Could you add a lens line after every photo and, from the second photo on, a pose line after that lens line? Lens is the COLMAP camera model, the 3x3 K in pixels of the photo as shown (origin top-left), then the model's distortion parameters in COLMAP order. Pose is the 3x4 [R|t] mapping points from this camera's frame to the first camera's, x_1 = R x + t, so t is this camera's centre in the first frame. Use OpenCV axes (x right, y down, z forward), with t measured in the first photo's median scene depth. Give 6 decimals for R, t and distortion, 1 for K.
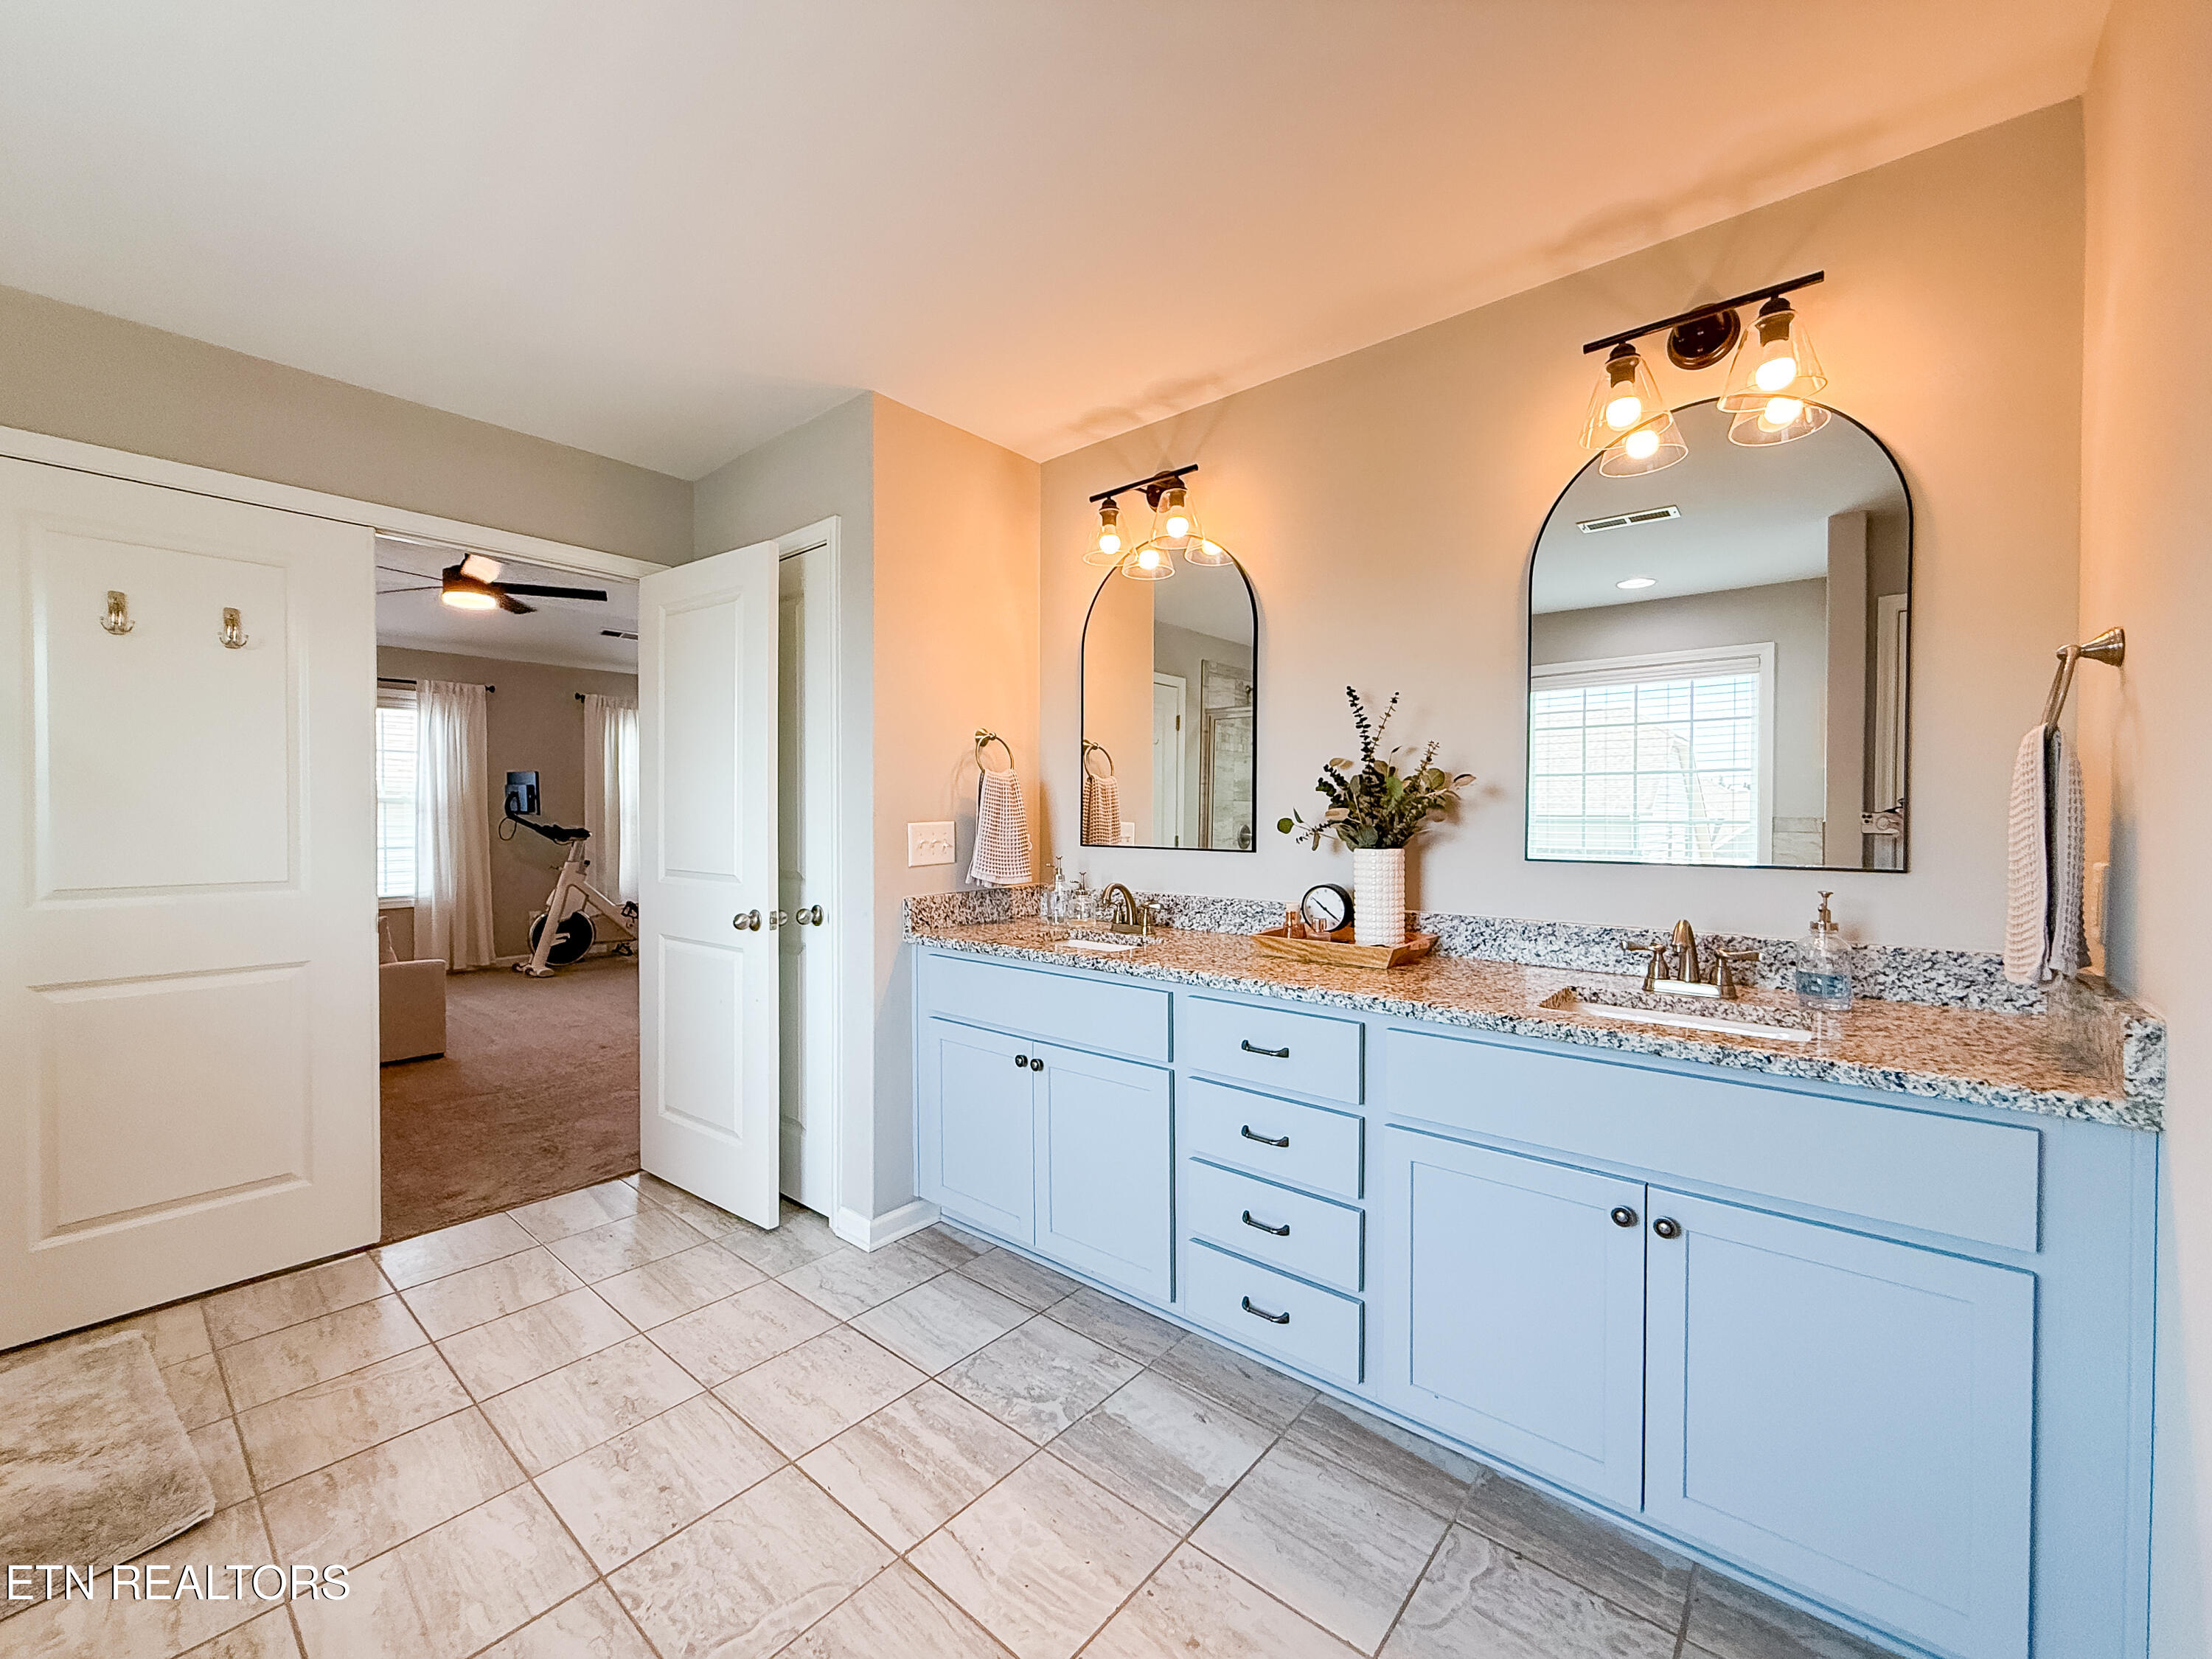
lens RADIAL K [[904.7, 0, 1099.9], [0, 904.7, 824.7], [0, 0, 1]] dist [-0.001193, 0.000540]
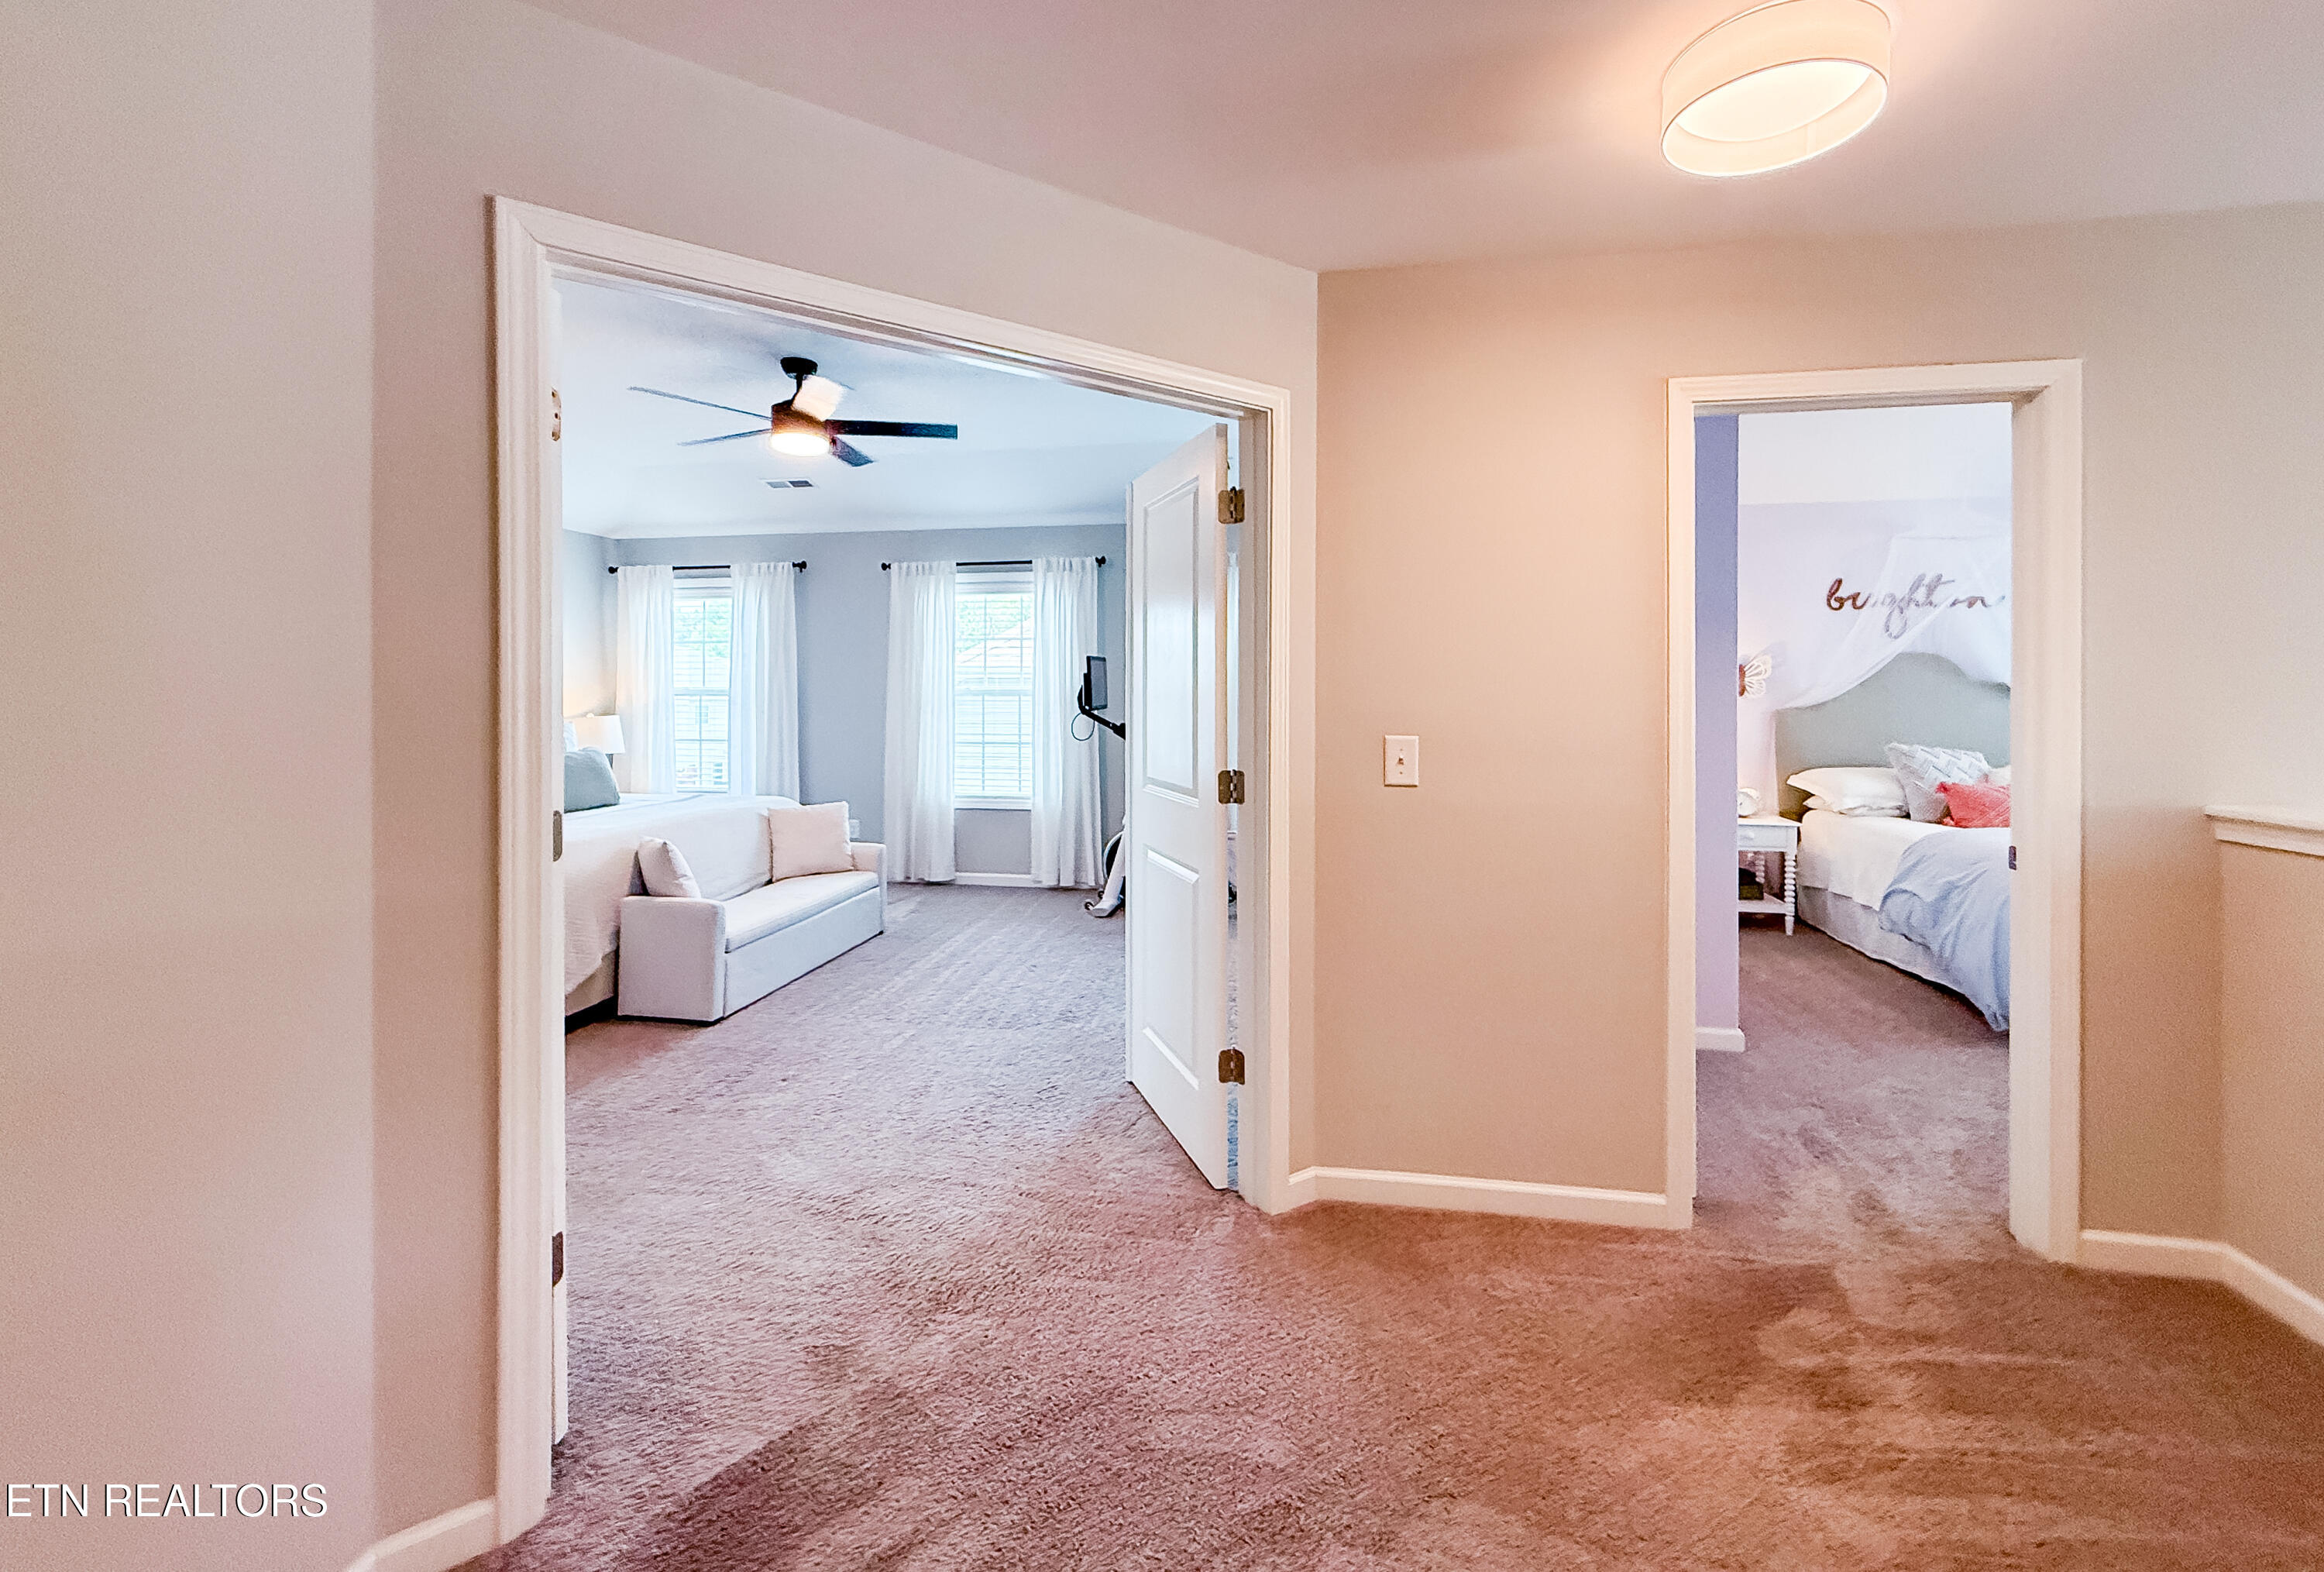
lens RADIAL K [[927.5, 0, 1162.0], [0, 927.5, 693.9], [0, 0, 1]] dist [-0.006185, -0.000043]
pose [[0.513939, -0.001151, -0.857826, 0.242441], [-0.011758, 0.999896, -0.008387, -0.043456], [0.857746, 0.014396, 0.513872, 1.446636]]
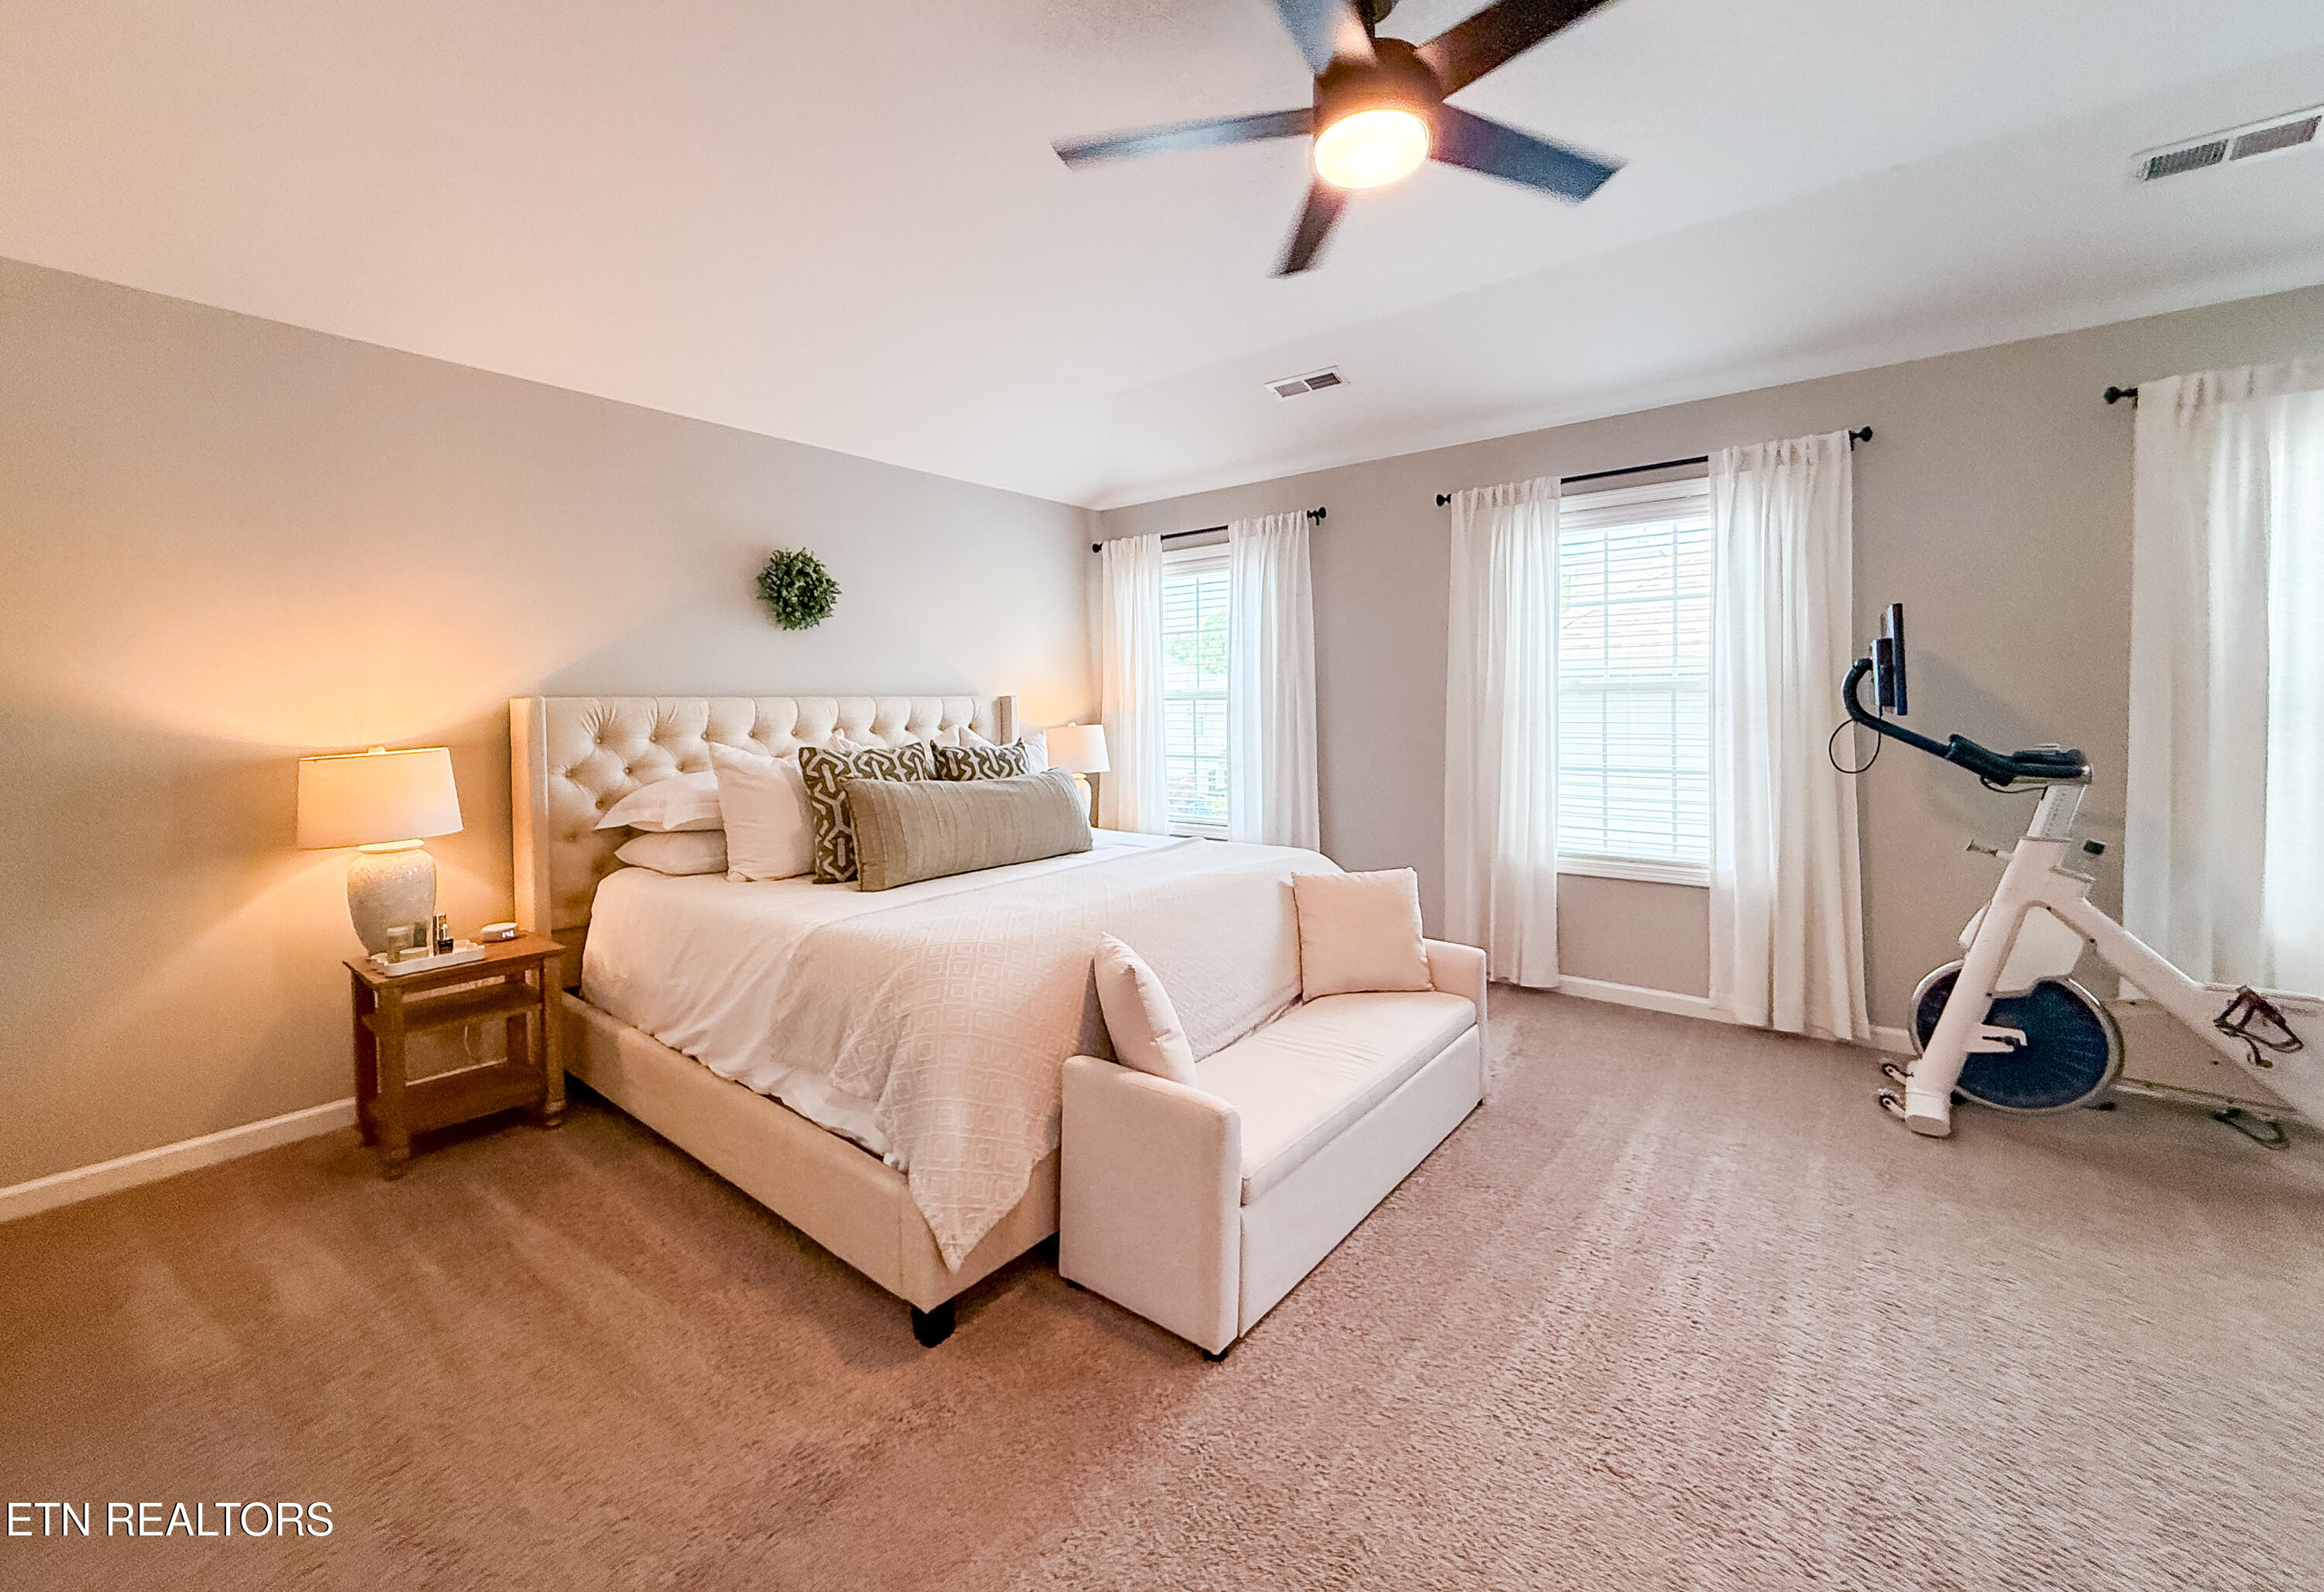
lens RADIAL K [[934.0, 0, 1155.6], [0, 934.0, 714.4], [0, 0, 1]] dist [0.003913, 0.000177]
pose [[0.034286, 0.006152, -0.999393, -0.516395], [-0.004555, 0.999972, 0.006000, -0.026716], [0.999402, 0.004346, 0.034313, 1.509213]]
